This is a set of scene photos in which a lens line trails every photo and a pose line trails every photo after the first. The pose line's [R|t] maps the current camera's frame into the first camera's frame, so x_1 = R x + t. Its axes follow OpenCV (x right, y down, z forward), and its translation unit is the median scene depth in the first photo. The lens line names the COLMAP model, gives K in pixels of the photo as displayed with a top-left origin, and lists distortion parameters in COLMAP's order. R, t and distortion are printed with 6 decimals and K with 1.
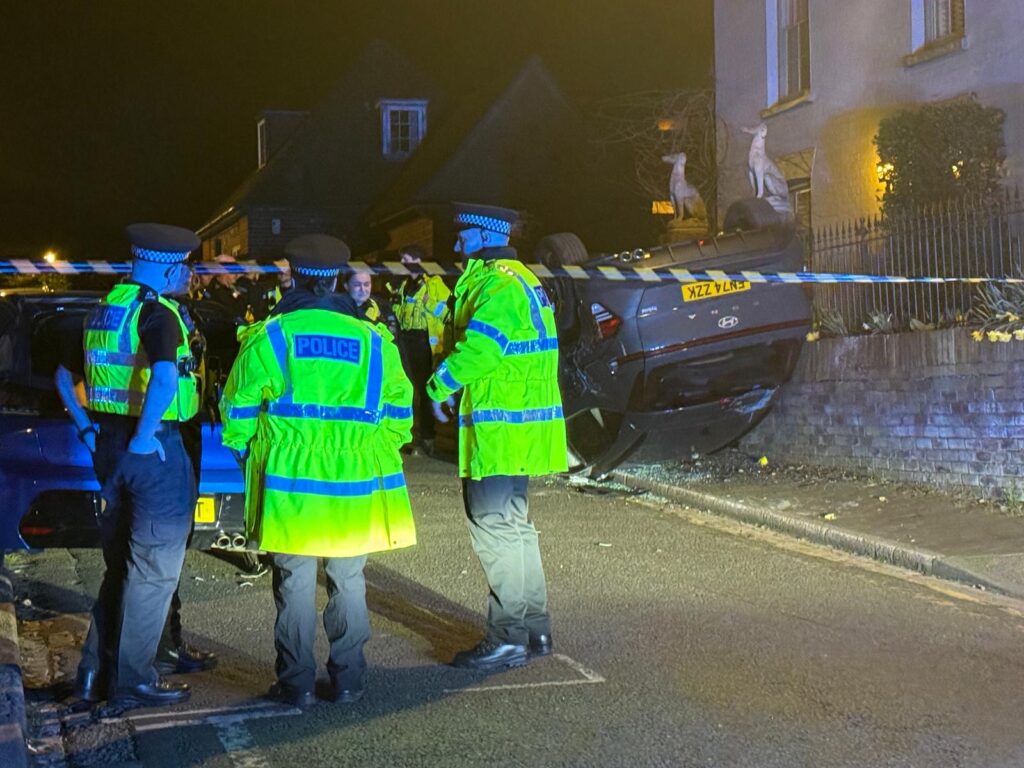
lens RADIAL K [[2125.1, 0, 513.5], [0, 2125.1, 400.1], [0, 0, 1]] dist [0.155004, -0.012364]
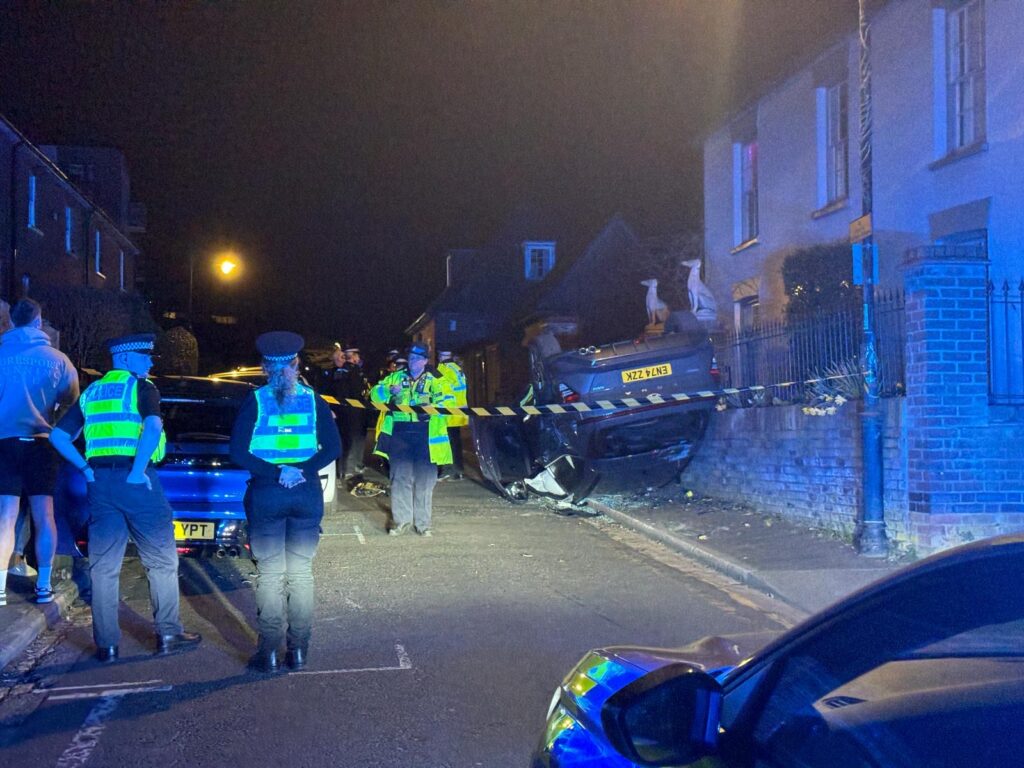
lens RADIAL K [[1396.2, 0, 512.0], [0, 1396.2, 384.0], [0, 0, 1]] dist [0.193556, -0.341227]
pose [[0.994016, 0.007958, -0.108947, 0.105757], [-0.012056, 0.999242, -0.037010, -0.009388], [0.108570, 0.038102, 0.993358, 0.051661]]
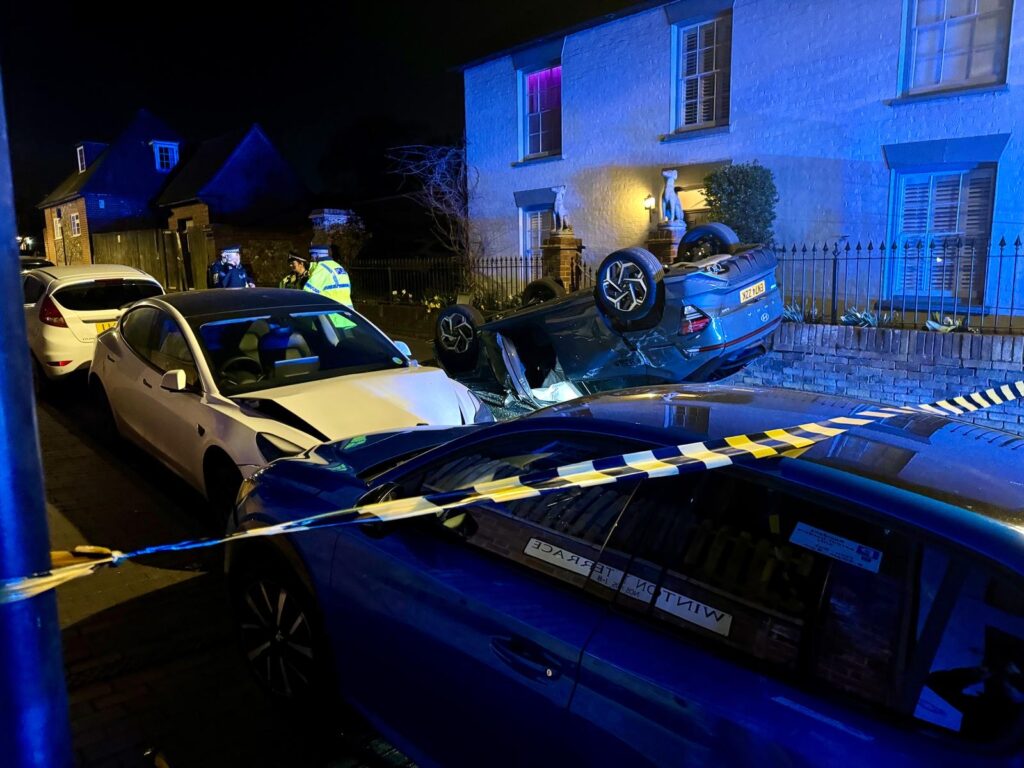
lens RADIAL K [[704.9, 0, 512.0], [0, 704.9, 384.0], [0, 0, 1]] dist [0.077840, -0.096400]
pose [[0.884324, -0.071648, 0.461344, -0.254202], [-0.002355, 0.987457, 0.157870, -0.064784], [-0.466868, -0.140694, 0.873063, 0.651292]]
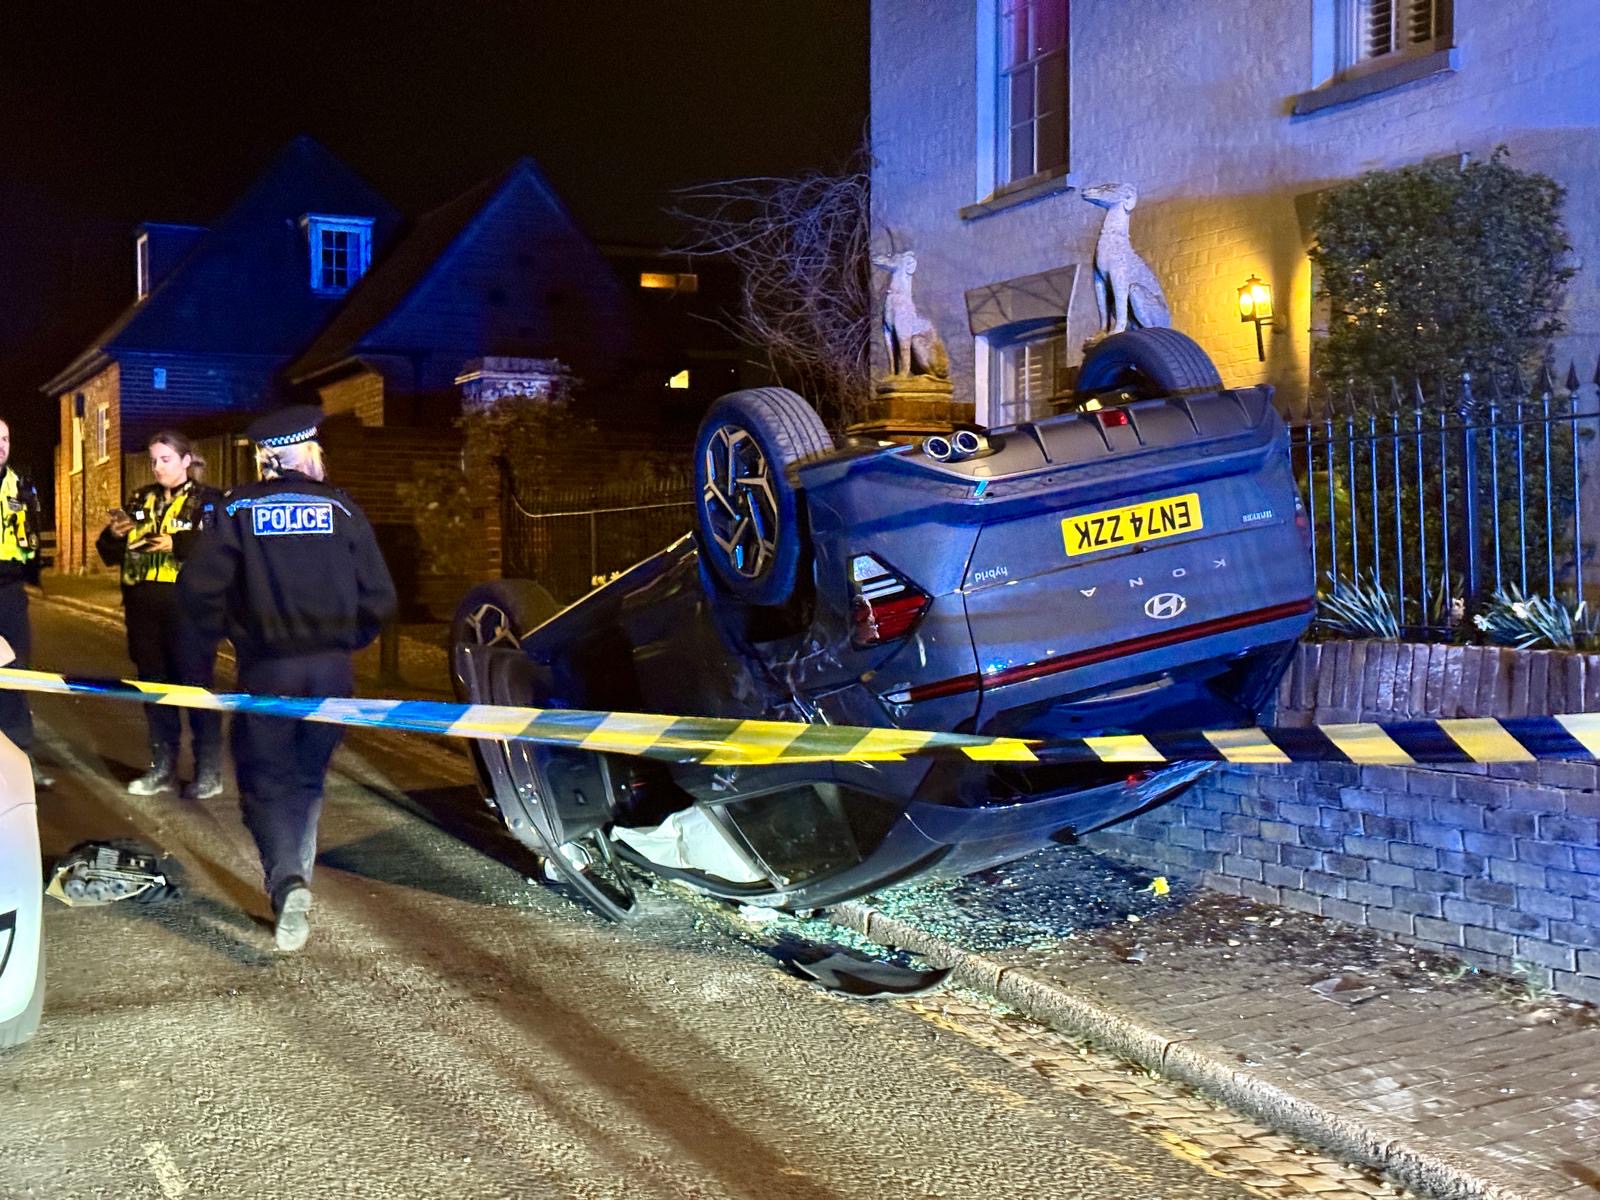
lens RADIAL K [[2199.9, 0, 800.0], [0, 2199.9, 600.0], [0, 0, 1]] dist [0.142767, -0.015754]
pose [[0.986771, 0.017314, 0.161193, -0.043708], [-0.018635, 0.999804, 0.006687, -0.038504], [-0.161046, -0.009602, 0.986900, 0.555425]]
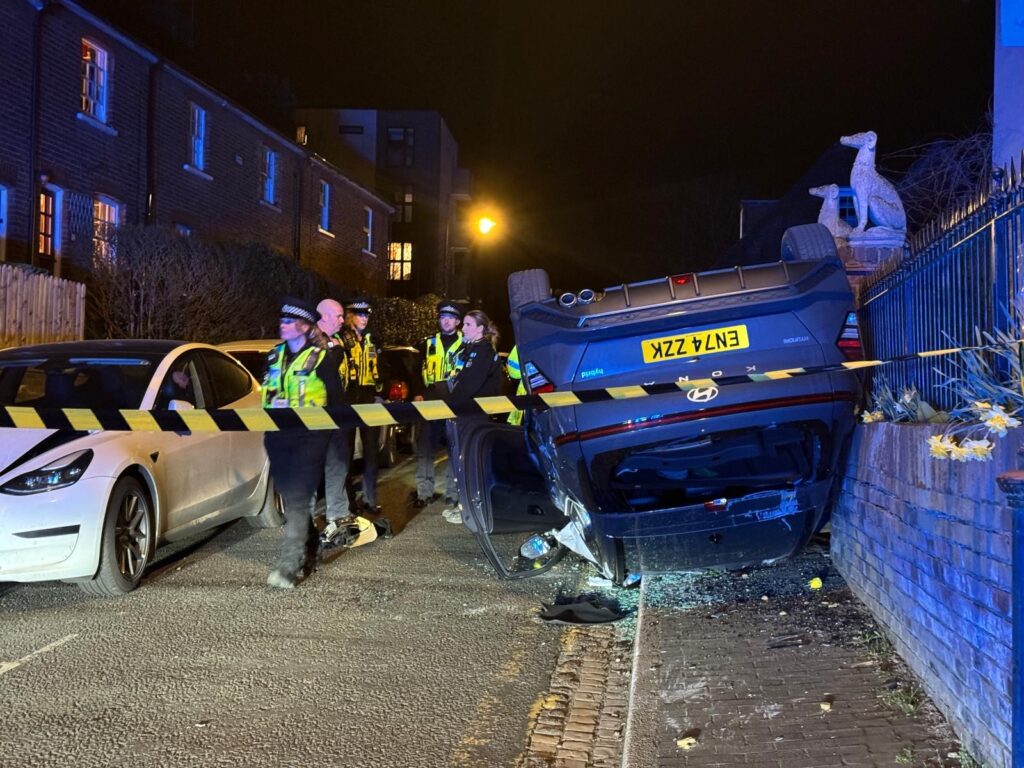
lens RADIAL K [[1396.2, 0, 512.0], [0, 1396.2, 384.0], [0, 0, 1]] dist [0.193556, -0.341227]
pose [[0.925706, 0.029347, -0.377105, 0.211092], [-0.037555, 0.999190, -0.014432, -0.030154], [0.376376, 0.027522, 0.926058, 0.536822]]
